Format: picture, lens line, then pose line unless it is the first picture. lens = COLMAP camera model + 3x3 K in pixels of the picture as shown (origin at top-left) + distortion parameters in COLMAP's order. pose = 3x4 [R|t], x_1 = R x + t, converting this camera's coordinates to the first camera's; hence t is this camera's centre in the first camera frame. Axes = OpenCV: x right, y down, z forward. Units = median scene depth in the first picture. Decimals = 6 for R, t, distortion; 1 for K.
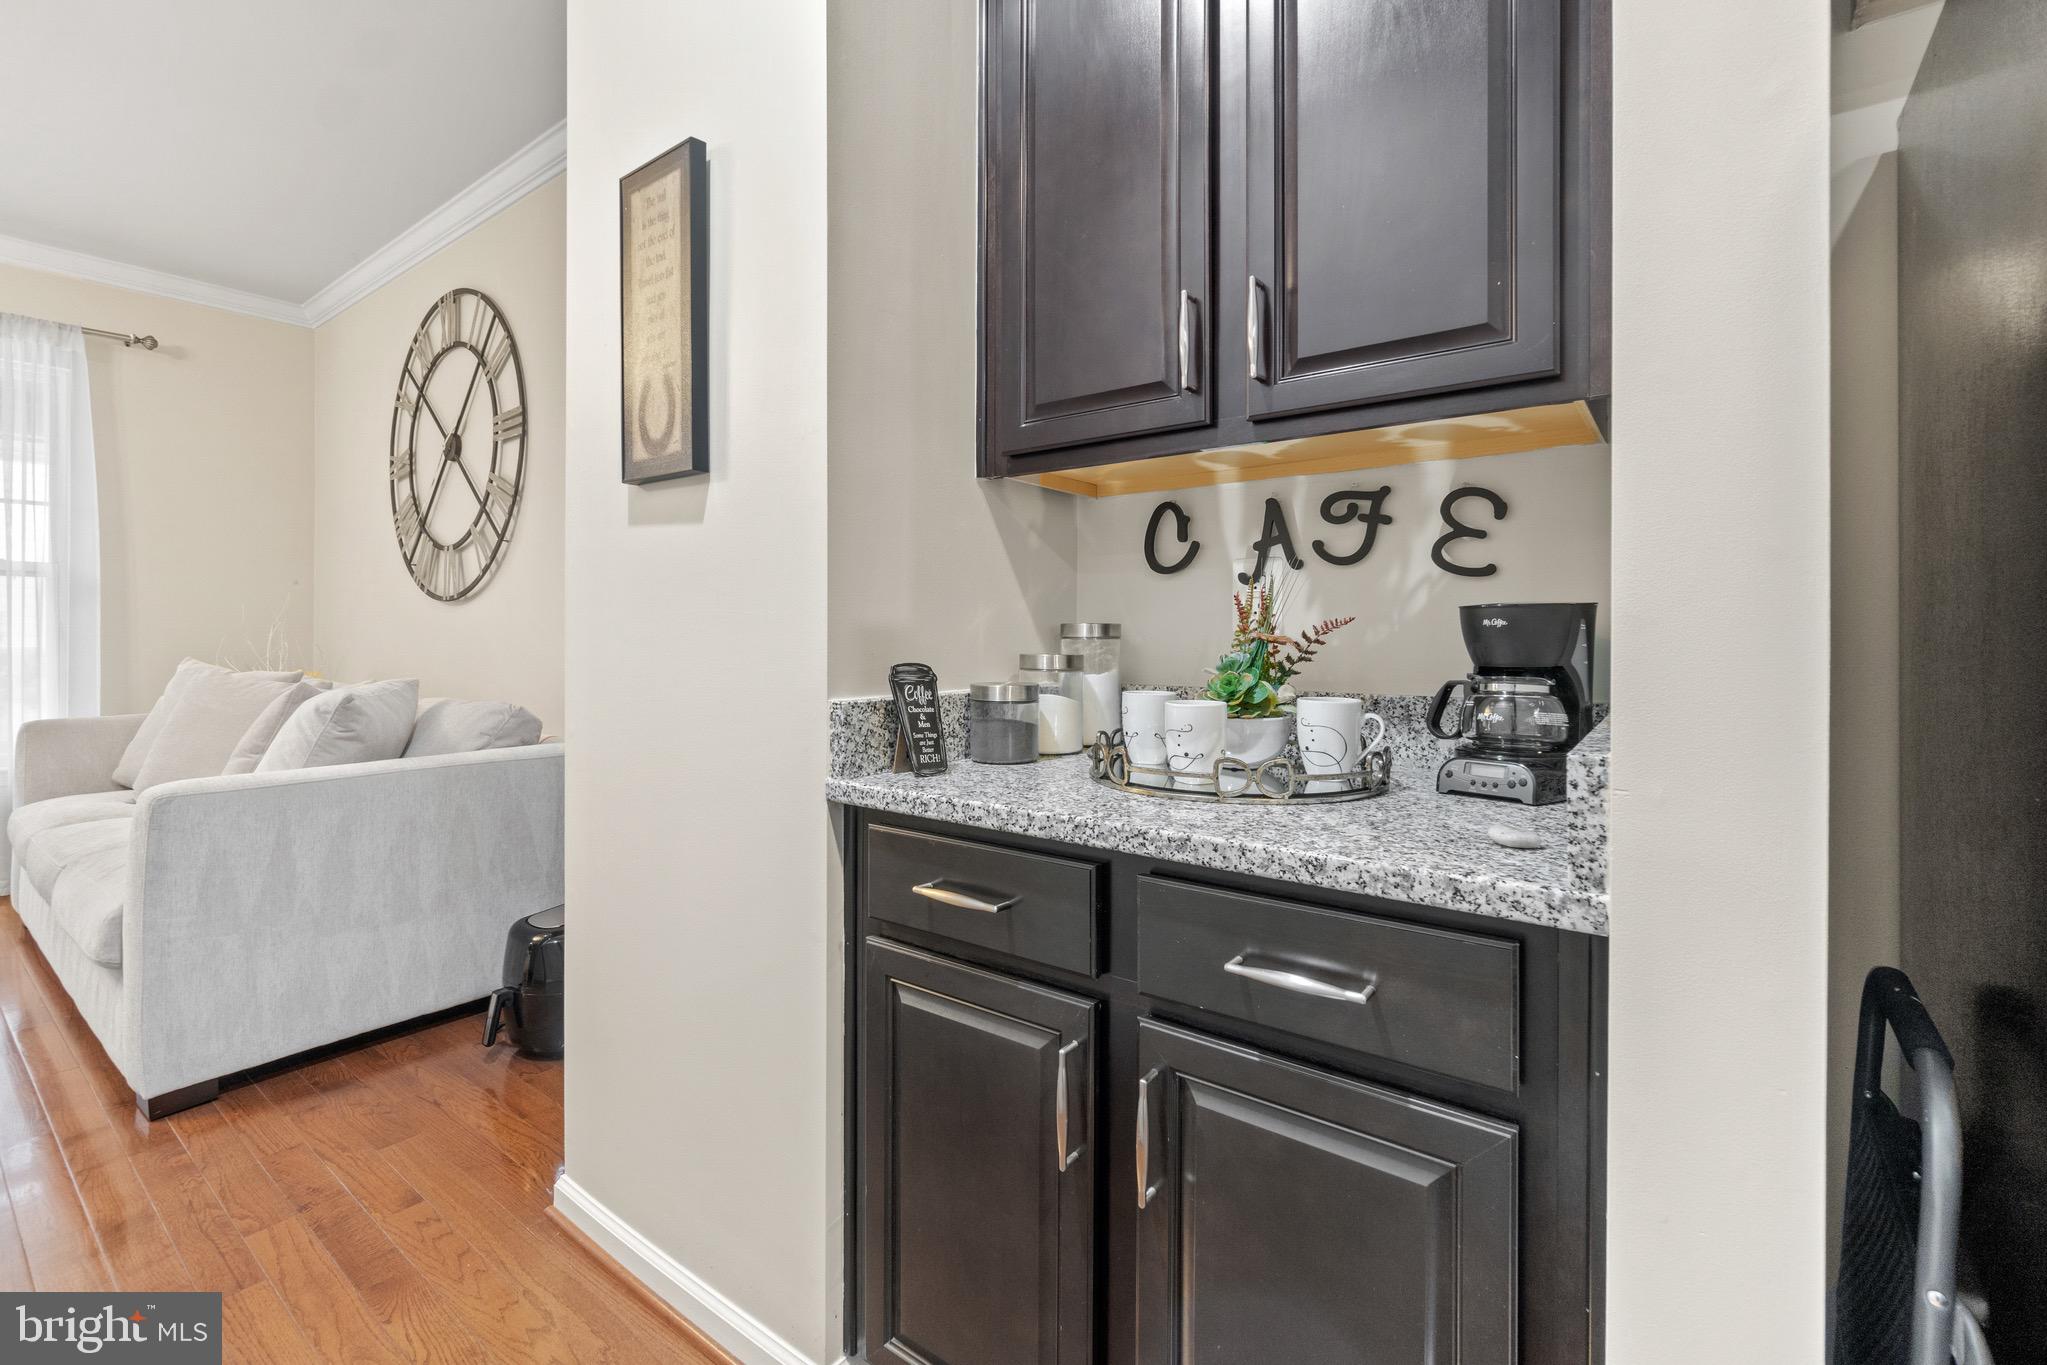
lens RADIAL K [[892.1, 0, 980.5], [0, 892.1, 638.7], [0, 0, 1]] dist [-0.001484, -0.000909]
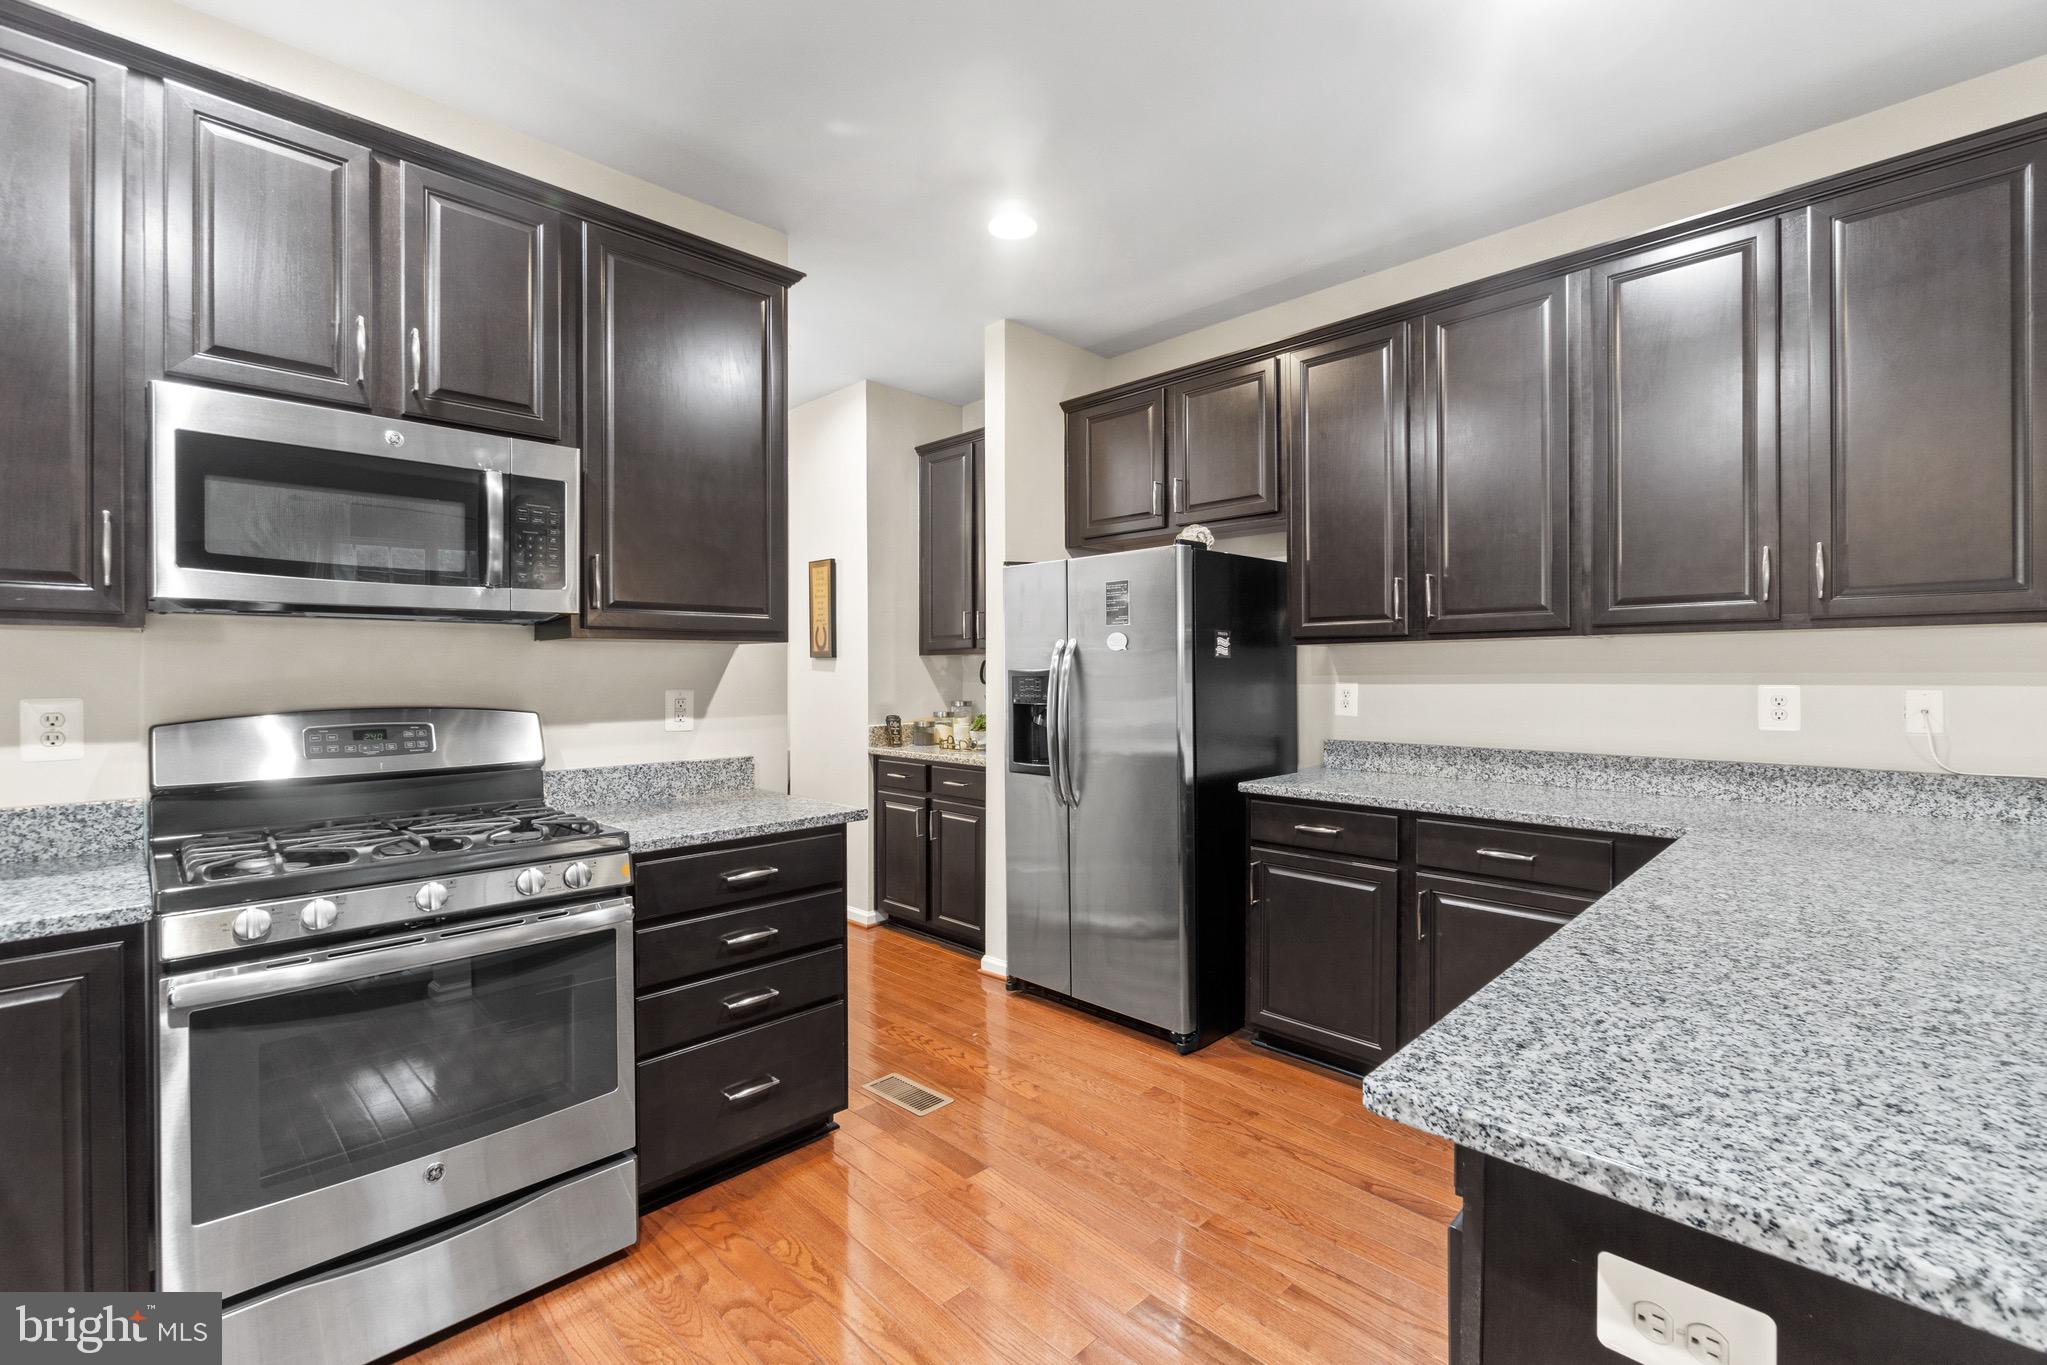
lens RADIAL K [[892.1, 0, 1014.1], [0, 892.1, 674.4], [0, 0, 1]] dist [-0.001484, -0.000909]
pose [[0.992884, -0.008016, -0.118817, 0.699337], [0.008187, 0.999966, 0.000952, -0.113736], [0.118806, -0.001918, 0.992916, -2.080774]]
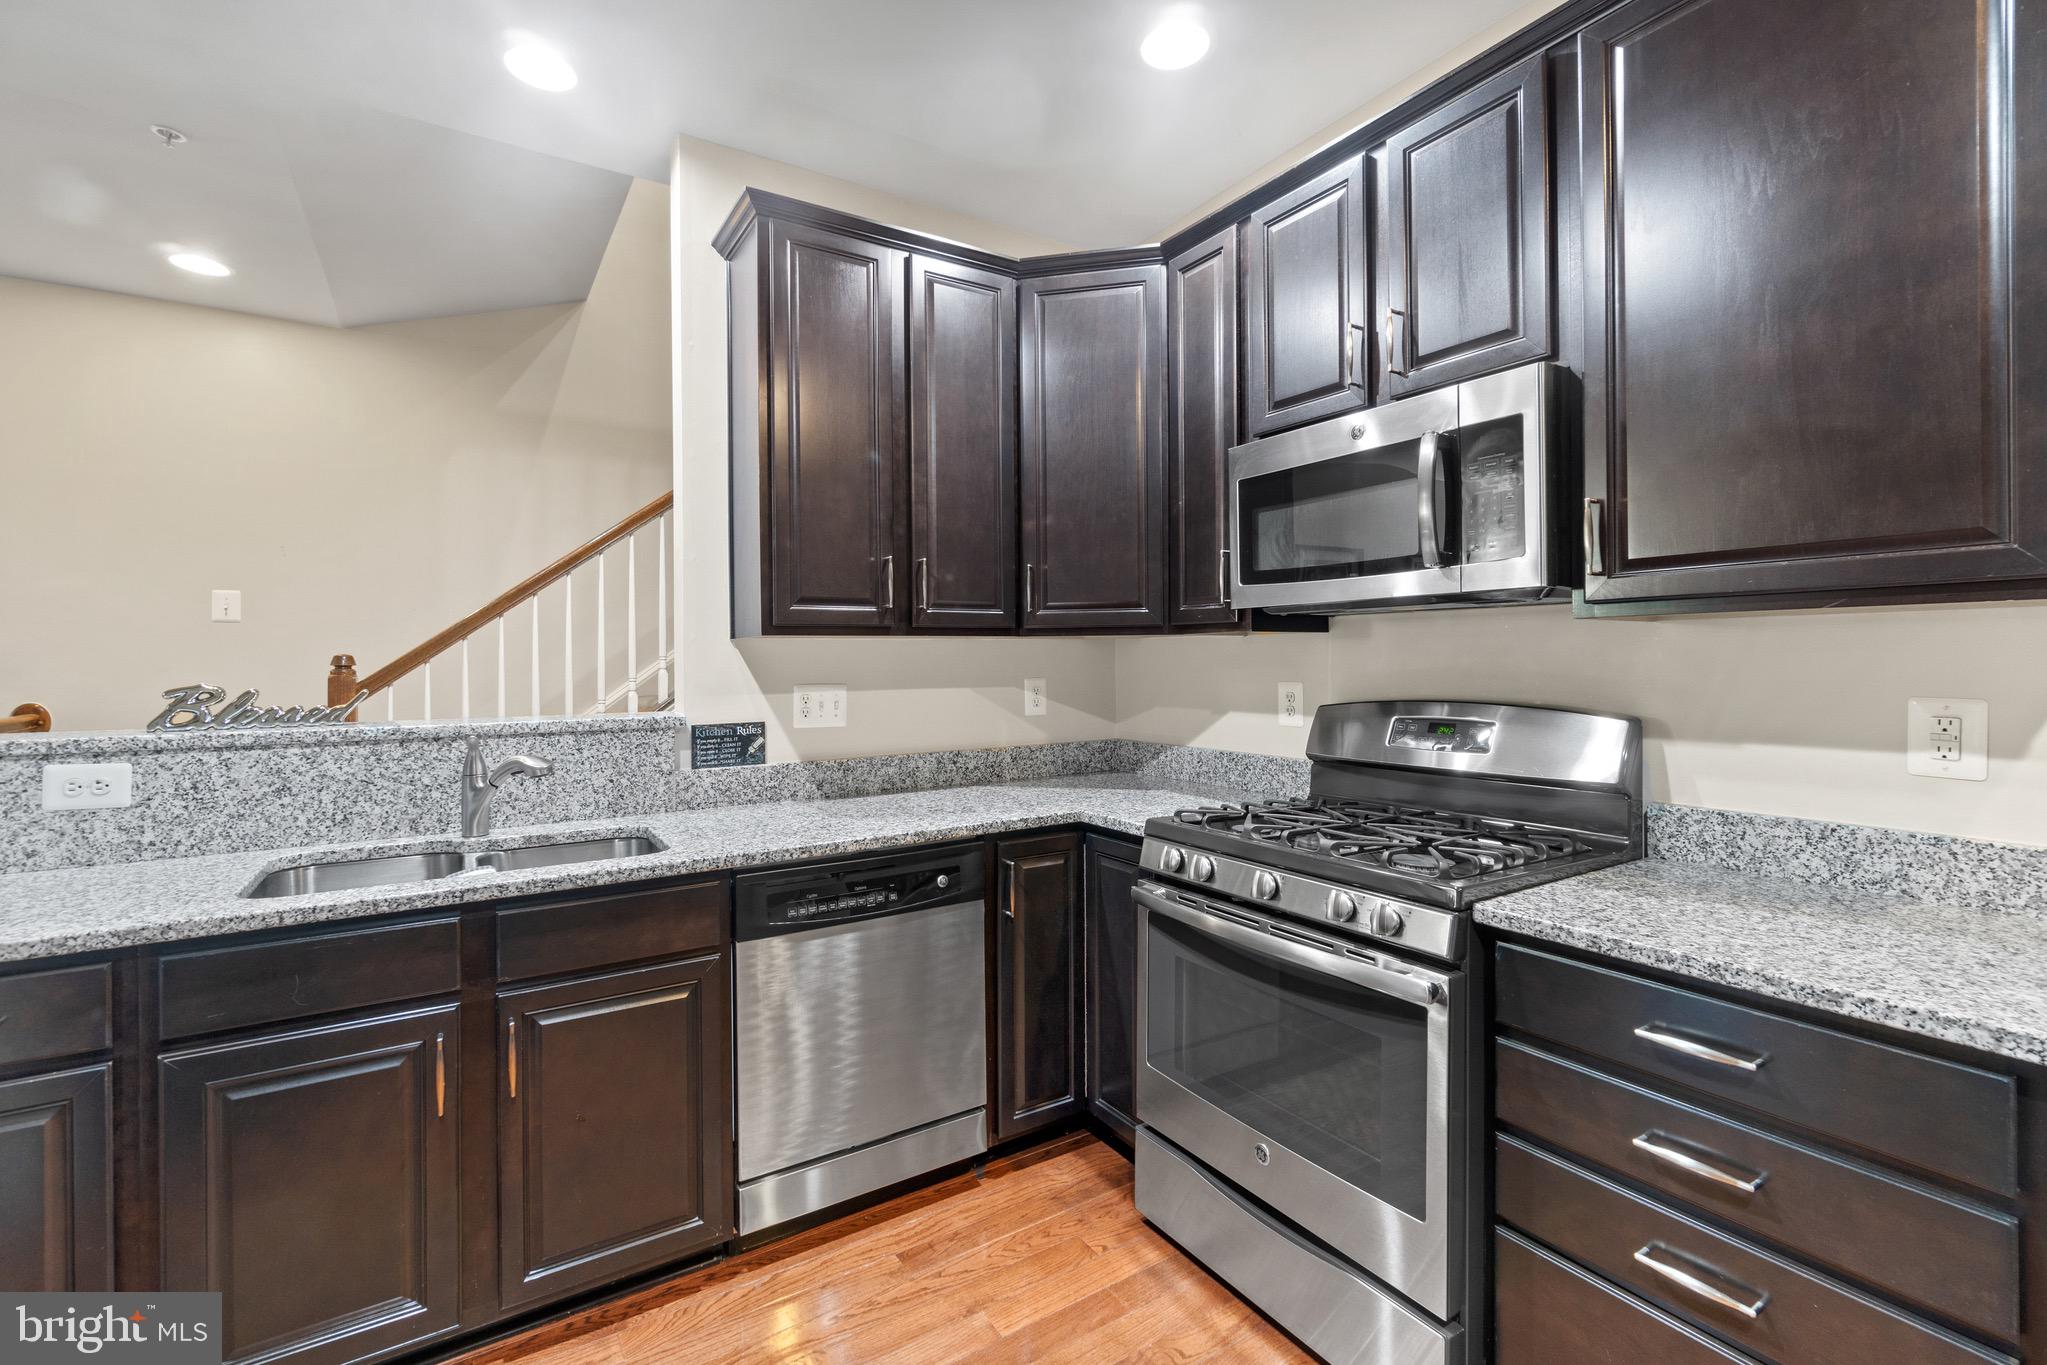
lens RADIAL K [[892.1, 0, 1022.6], [0, 892.1, 665.5], [0, 0, 1]] dist [-0.001484, -0.000909]
pose [[-0.327478, 0.002550, -0.944855, 1.023716], [0.001920, 0.999996, 0.002034, -0.126144], [0.944857, -0.001148, -0.327481, -0.988499]]
